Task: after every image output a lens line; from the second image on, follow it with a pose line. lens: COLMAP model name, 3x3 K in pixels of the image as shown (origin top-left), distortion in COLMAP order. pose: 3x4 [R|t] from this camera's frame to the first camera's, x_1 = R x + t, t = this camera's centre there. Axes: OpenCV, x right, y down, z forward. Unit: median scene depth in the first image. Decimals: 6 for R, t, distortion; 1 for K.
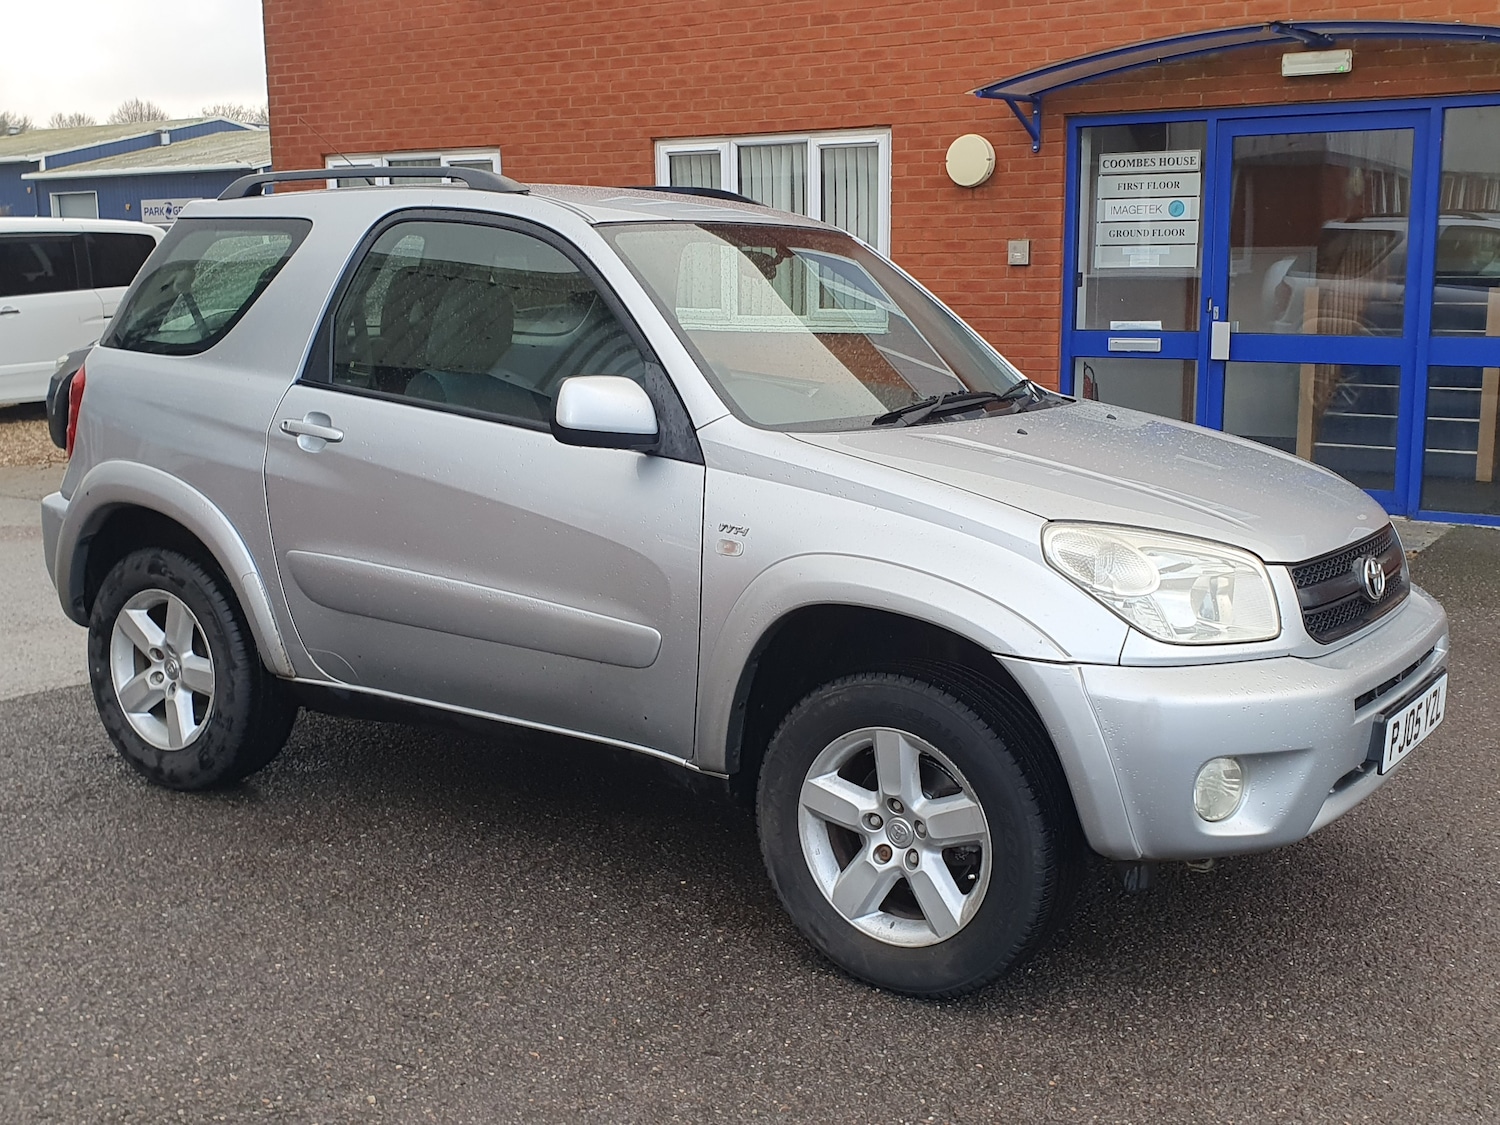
lens RADIAL K [[1699.4, 0, 756.7], [0, 1699.4, 556.5], [0, 0, 1]] dist [0.148161, -0.438514]
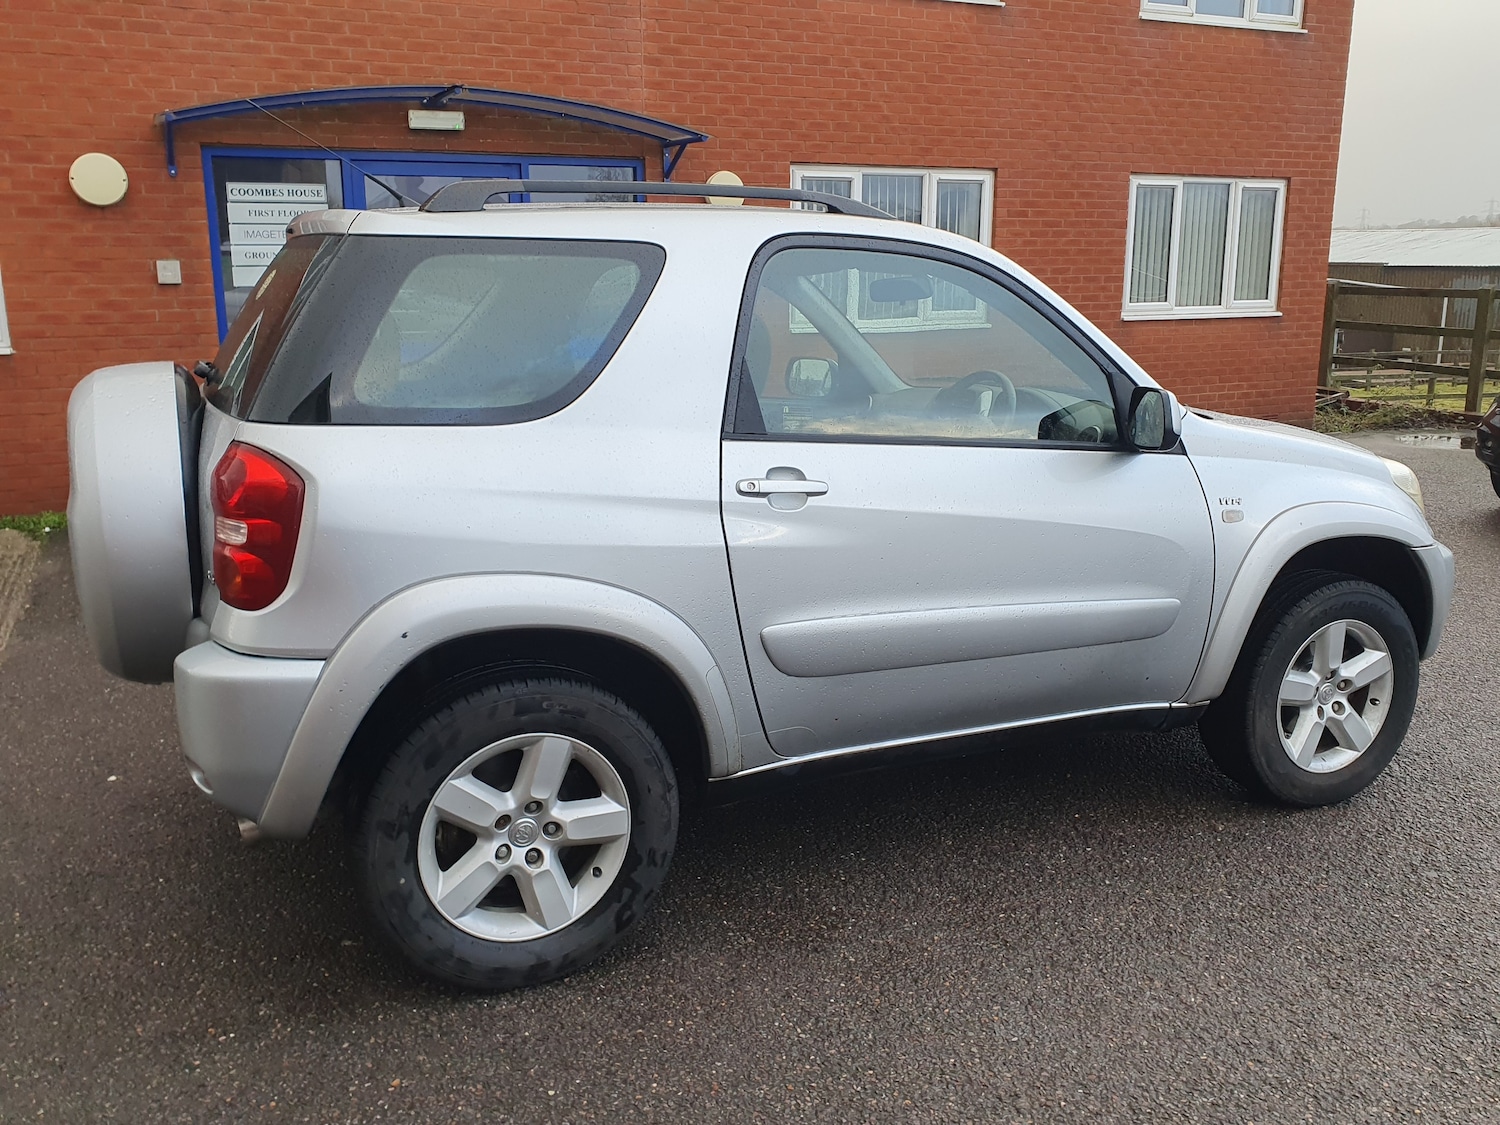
lens RADIAL K [[1291.8, 0, 780.1], [0, 1291.8, 546.5], [0, 0, 1]] dist [-0.003932, 0.019105]
pose [[0.508845, -0.181938, 0.841413, -0.742814], [0.150422, 0.981166, 0.121188, -0.112160], [-0.847614, 0.064901, 0.526629, 0.593328]]
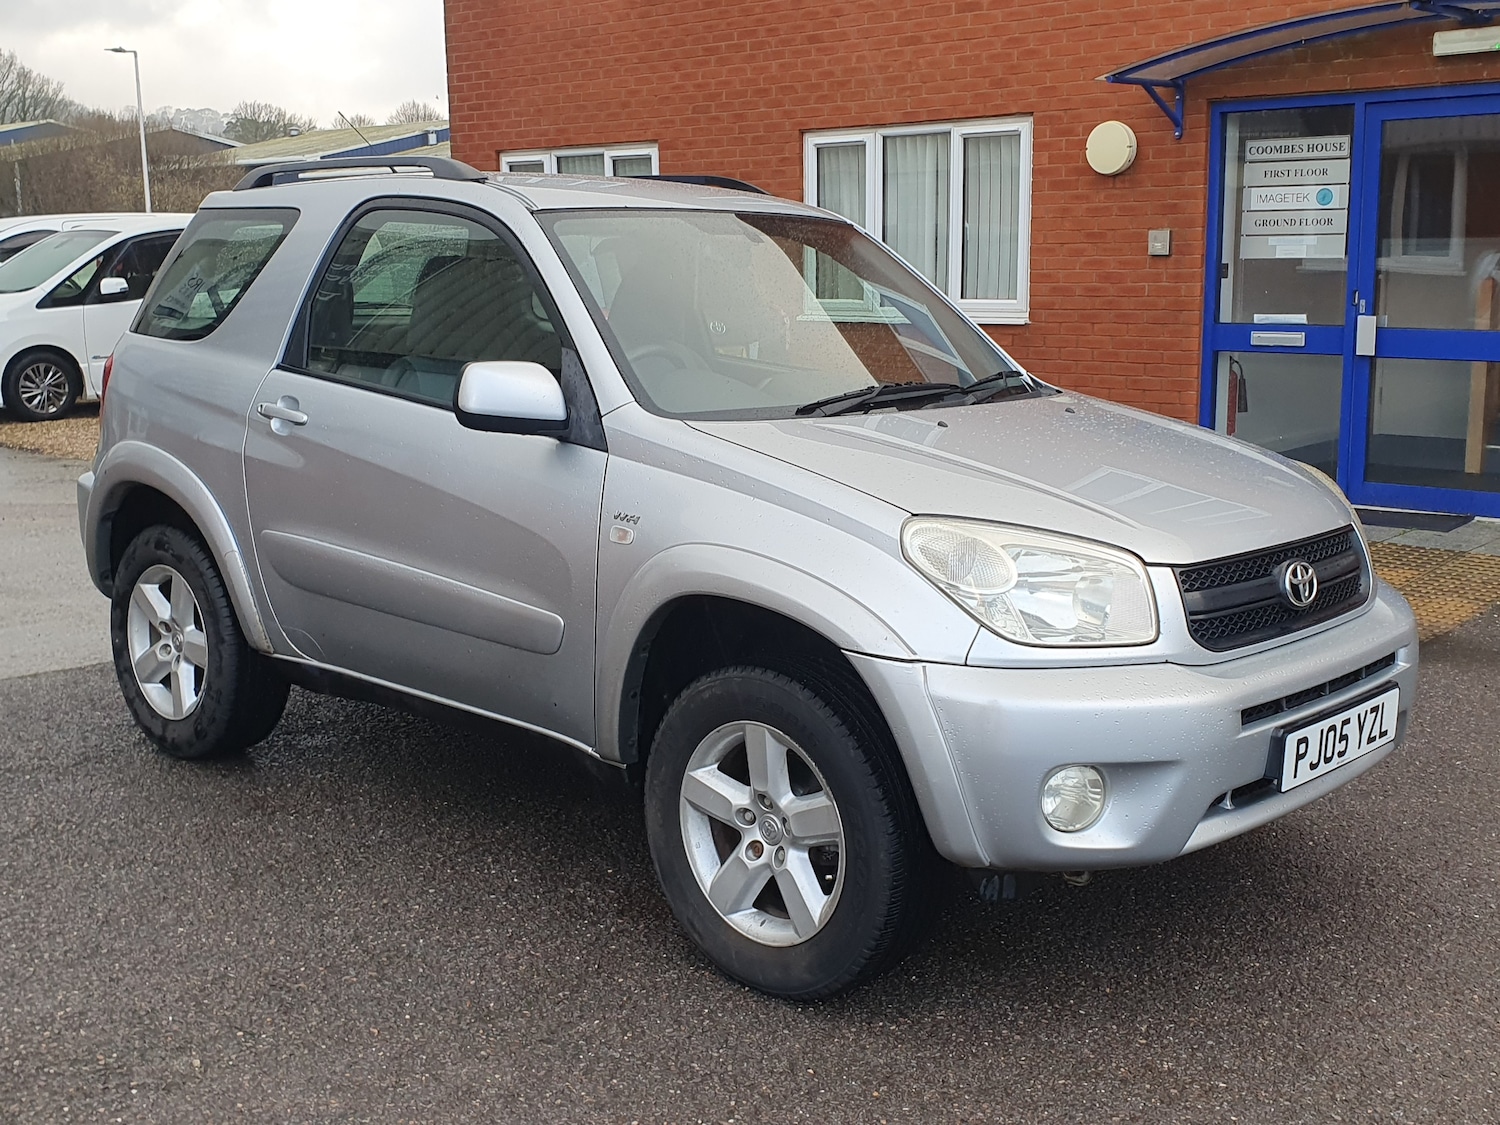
lens RADIAL K [[1699.4, 0, 756.7], [0, 1699.4, 556.5], [0, 0, 1]] dist [0.148161, -0.438514]
pose [[0.989051, 0.024852, -0.145469, 0.156632], [-0.024465, 0.999691, 0.004453, 0.000534], [0.145535, -0.000845, 0.989353, 0.021311]]
